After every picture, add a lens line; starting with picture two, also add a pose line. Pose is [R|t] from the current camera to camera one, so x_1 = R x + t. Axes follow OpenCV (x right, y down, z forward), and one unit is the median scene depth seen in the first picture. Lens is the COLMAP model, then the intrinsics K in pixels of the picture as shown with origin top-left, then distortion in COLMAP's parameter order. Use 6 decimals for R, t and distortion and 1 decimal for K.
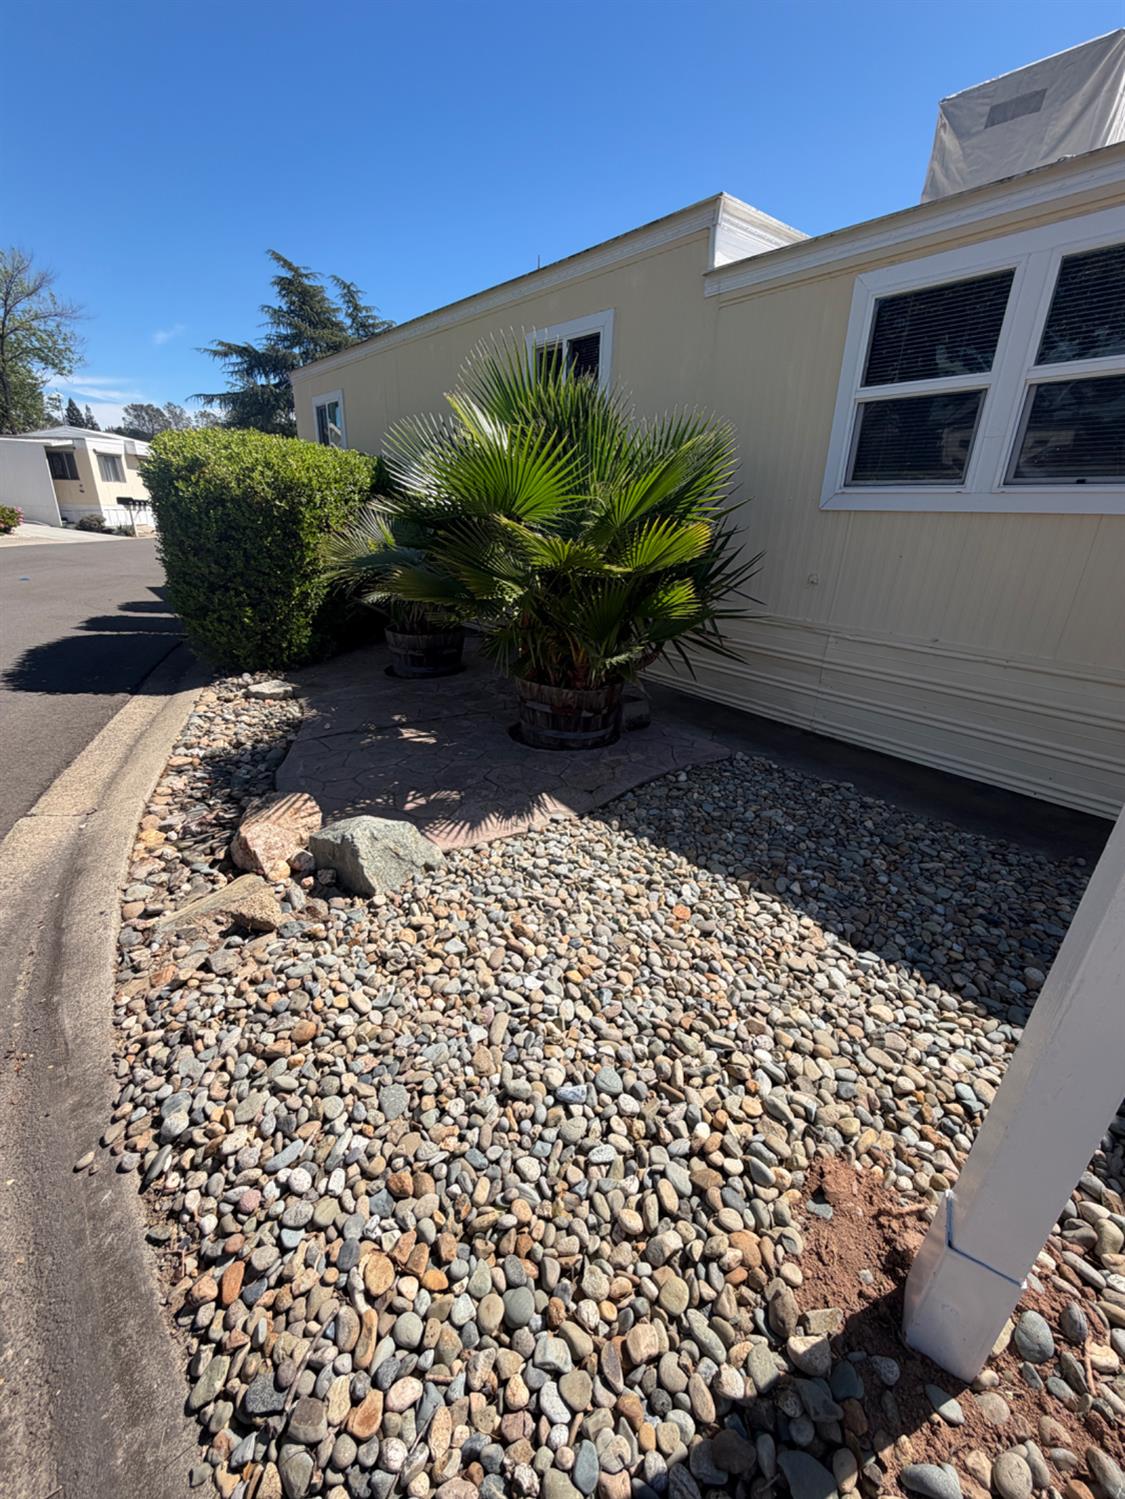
lens RADIAL K [[605.2, 0, 554.8], [0, 605.2, 746.0], [0, 0, 1]] dist [-0.000737, 0.000001]
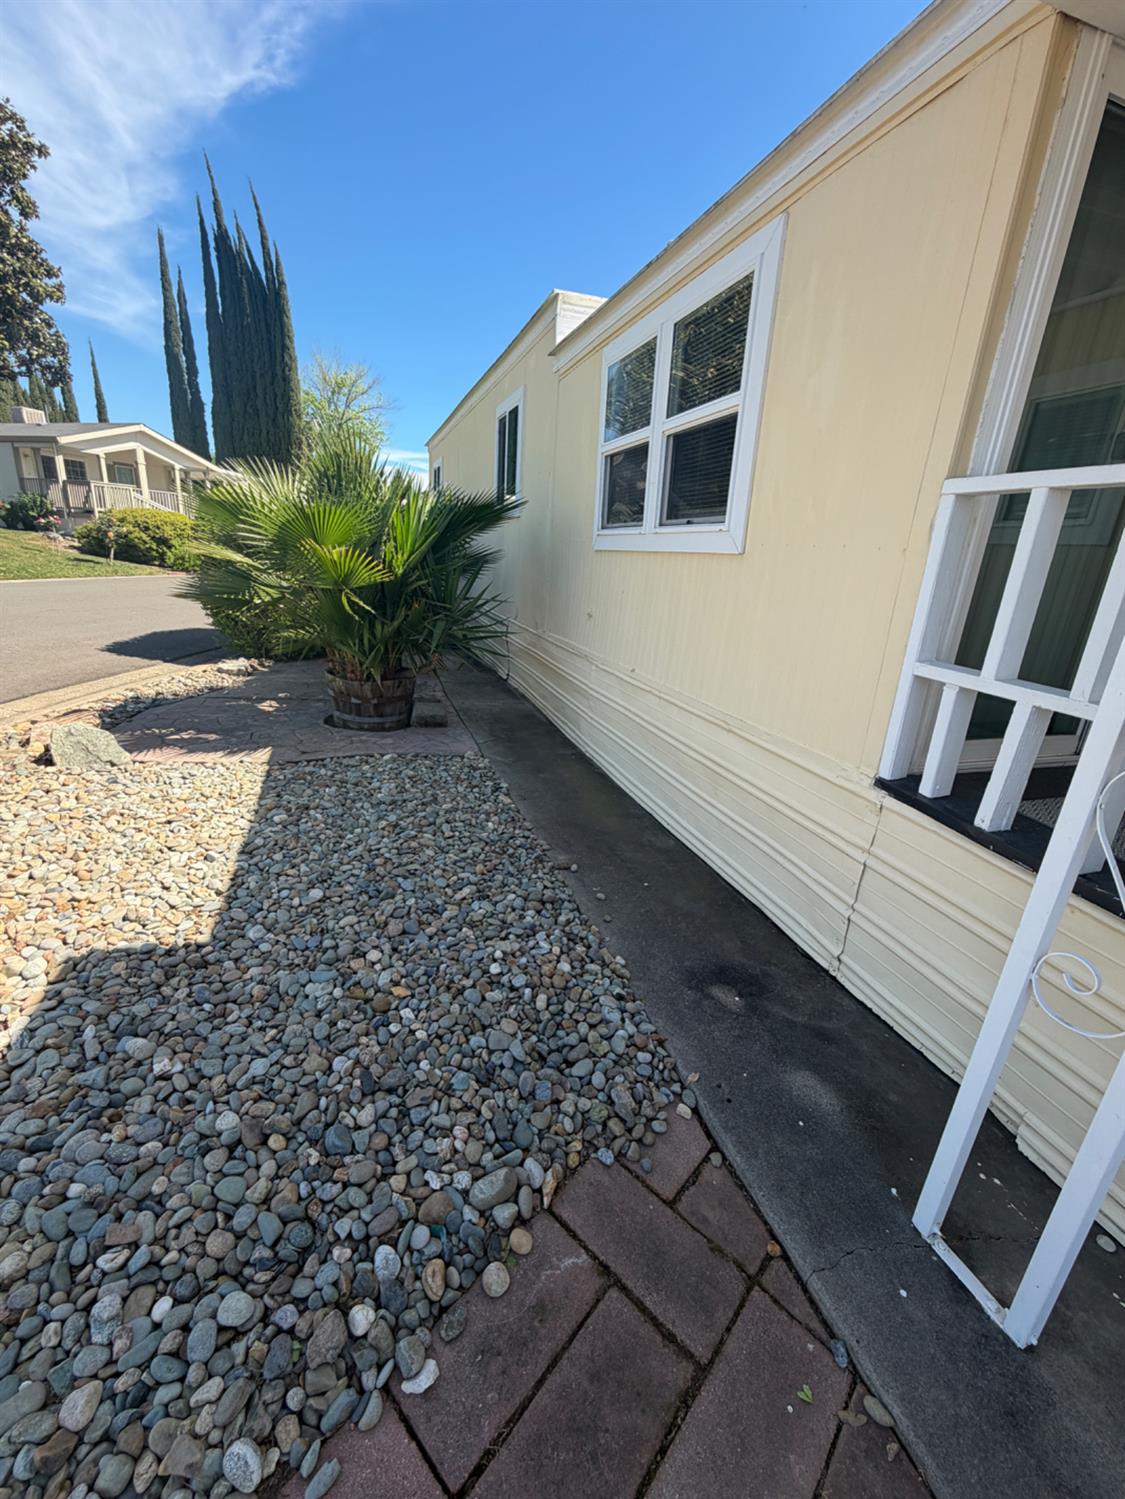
lens RADIAL K [[605.2, 0, 554.8], [0, 605.2, 746.0], [0, 0, 1]] dist [-0.000737, 0.000001]
pose [[0.924523, 0.142536, -0.353470, 0.957046], [-0.170301, 0.984195, -0.048558, 0.031876], [0.340962, 0.105089, 0.934185, -0.018950]]
